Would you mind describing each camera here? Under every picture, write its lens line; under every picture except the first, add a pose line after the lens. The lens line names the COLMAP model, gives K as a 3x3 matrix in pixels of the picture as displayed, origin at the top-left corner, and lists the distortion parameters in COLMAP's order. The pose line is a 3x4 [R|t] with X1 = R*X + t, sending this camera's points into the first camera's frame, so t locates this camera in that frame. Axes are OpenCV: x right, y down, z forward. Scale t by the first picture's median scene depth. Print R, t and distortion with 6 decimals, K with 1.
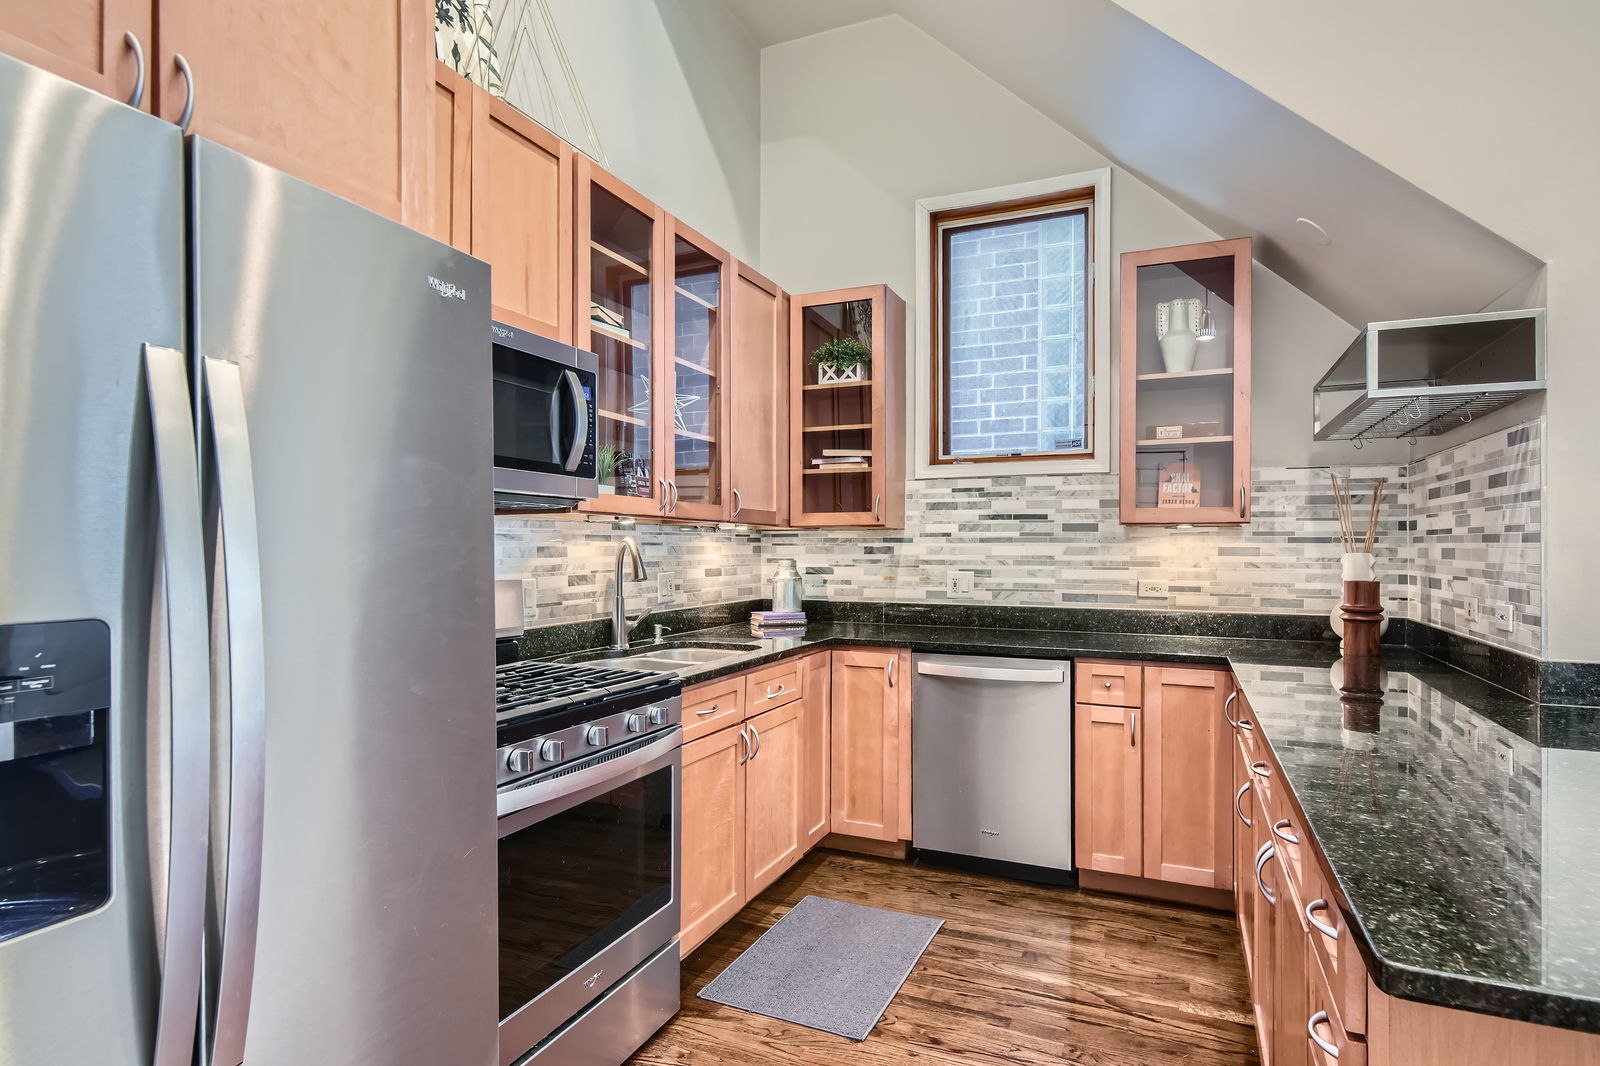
lens RADIAL K [[832.0, 0, 805.1], [0, 832.0, 557.1], [0, 0, 1]] dist [0.005764, 0.000456]
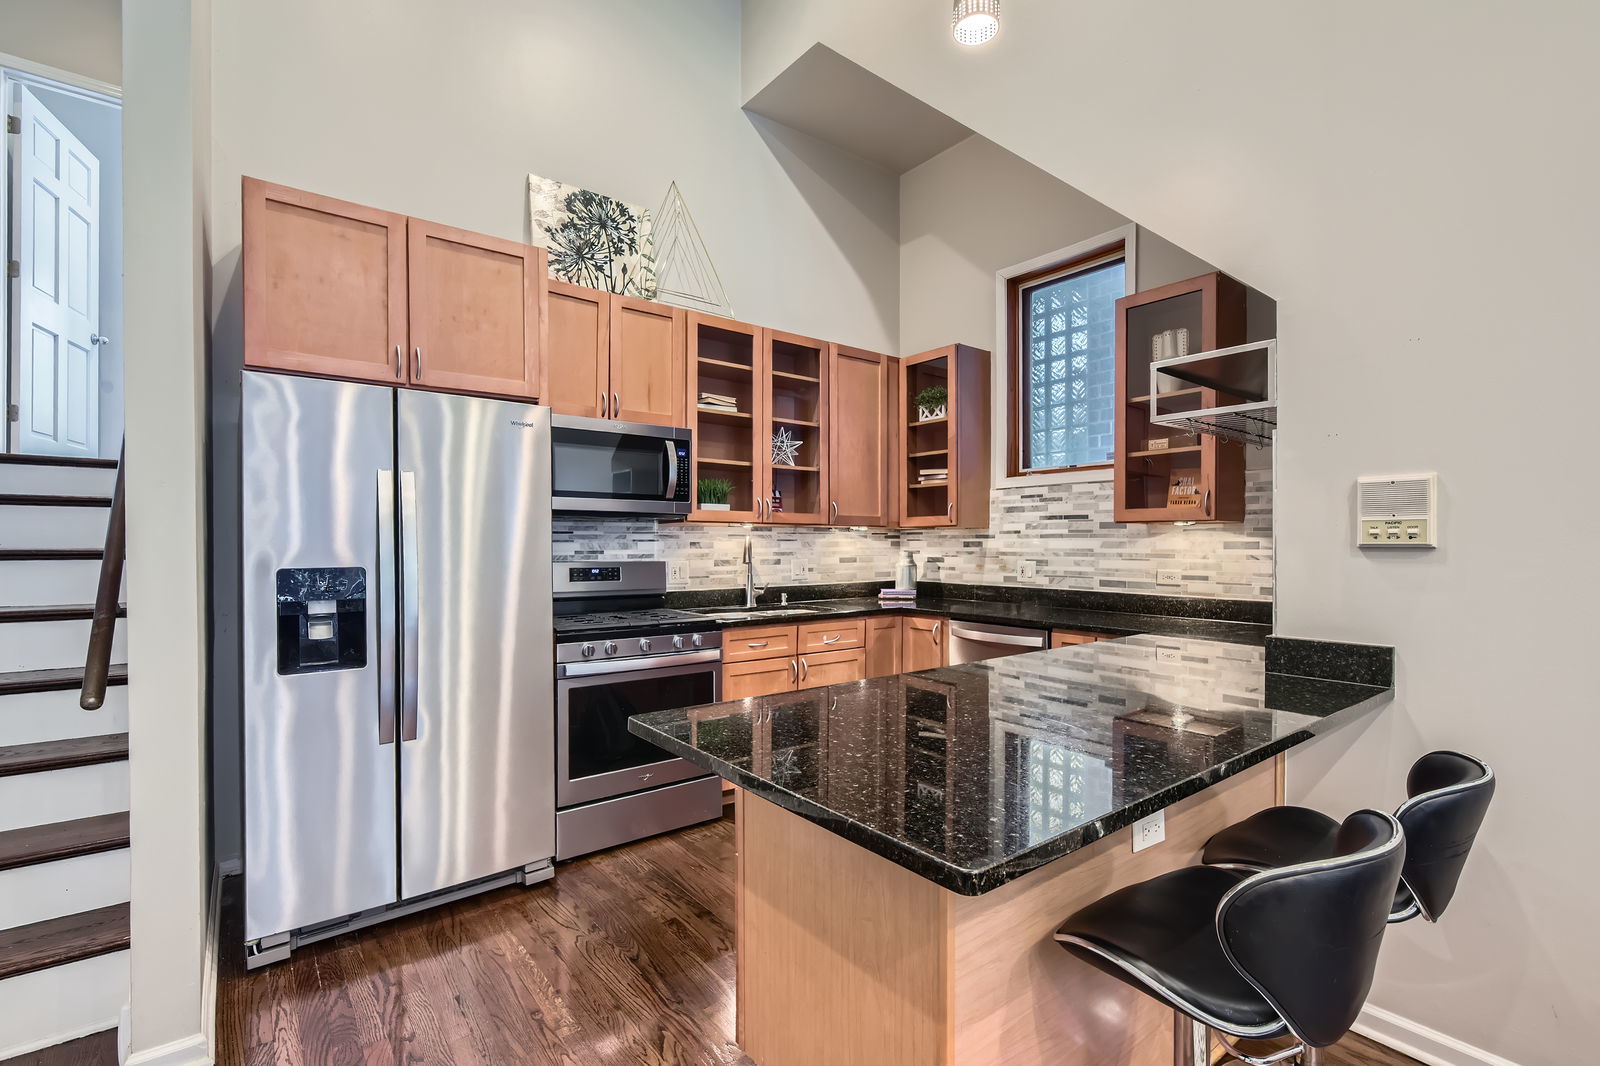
lens RADIAL K [[726.8, 0, 822.4], [0, 726.8, 549.3], [0, 0, 1]] dist [0.001444, 0.000706]
pose [[0.883431, 0.002576, -0.468555, 0.439371], [-0.003744, 0.999992, -0.001561, 0.002215], [0.468547, 0.003134, 0.883433, -0.119049]]
